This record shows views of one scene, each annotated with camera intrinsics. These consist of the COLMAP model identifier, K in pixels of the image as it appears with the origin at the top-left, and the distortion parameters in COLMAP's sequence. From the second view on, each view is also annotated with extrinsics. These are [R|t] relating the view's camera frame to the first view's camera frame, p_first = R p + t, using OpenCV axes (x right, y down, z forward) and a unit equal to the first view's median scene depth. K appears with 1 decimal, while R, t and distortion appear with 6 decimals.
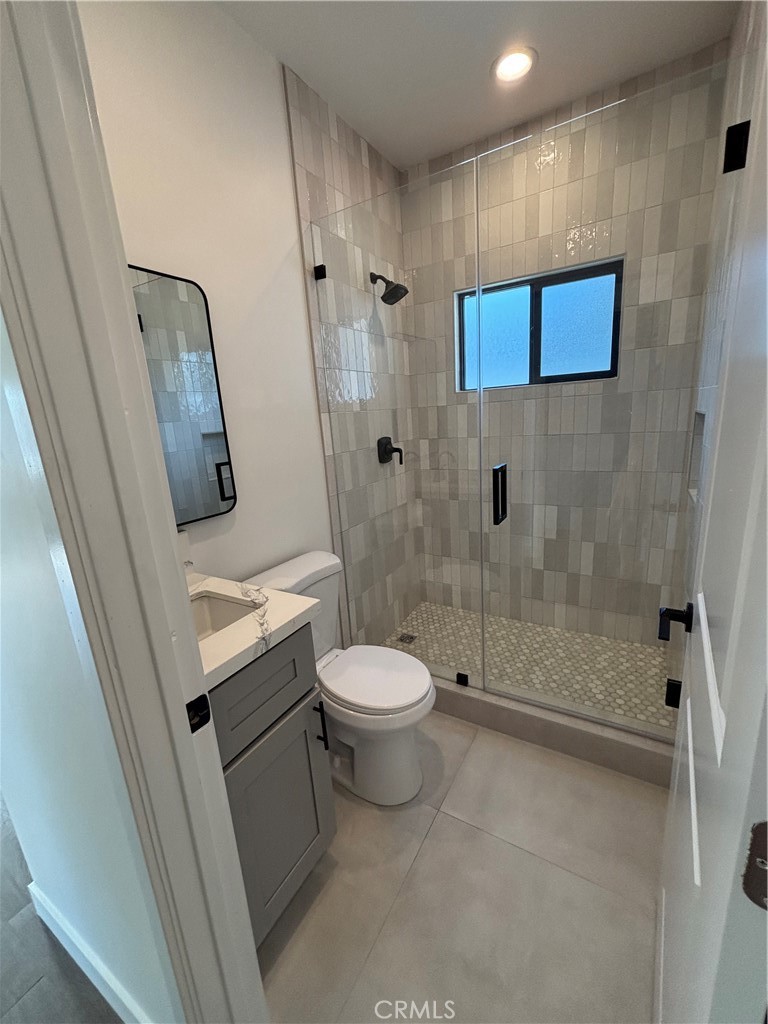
lens RADIAL K [[411.9, 0, 384.0], [0, 411.9, 512.0], [0, 0, 1]] dist [0.013476, -0.008000]
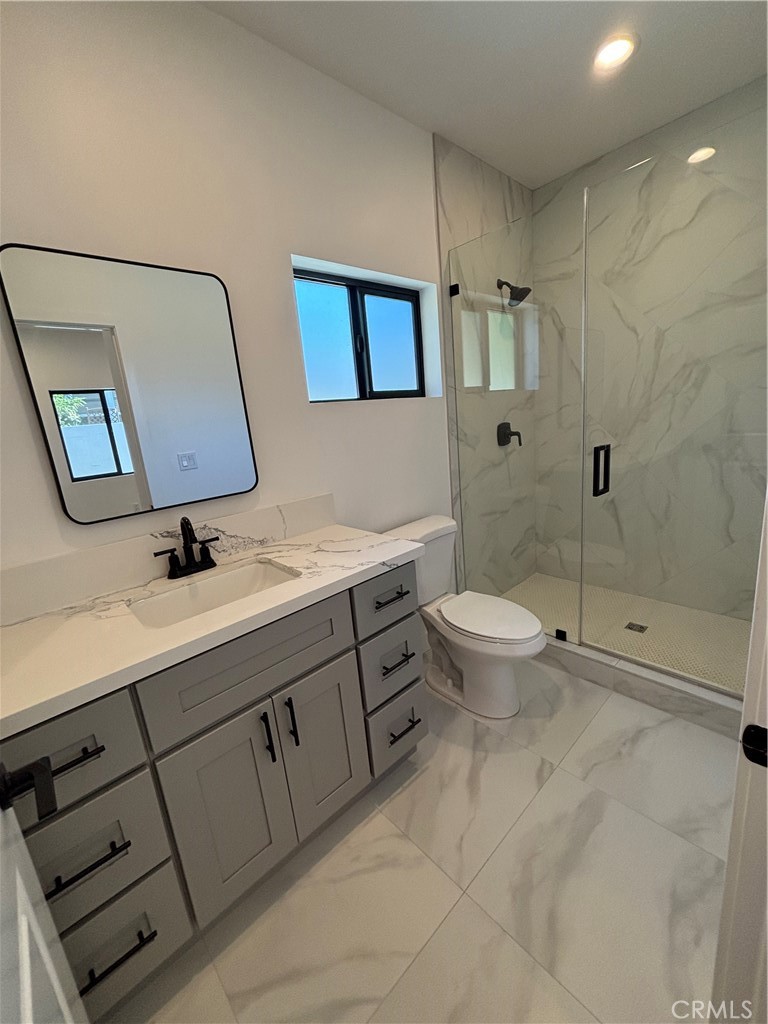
lens RADIAL K [[411.9, 0, 384.0], [0, 411.9, 512.0], [0, 0, 1]] dist [0.013476, -0.008000]
pose [[0.957065, 0.053608, -0.284873, 0.030510], [-0.044656, 0.998286, 0.037831, 0.048905], [0.286413, -0.023485, 0.957819, -0.242423]]
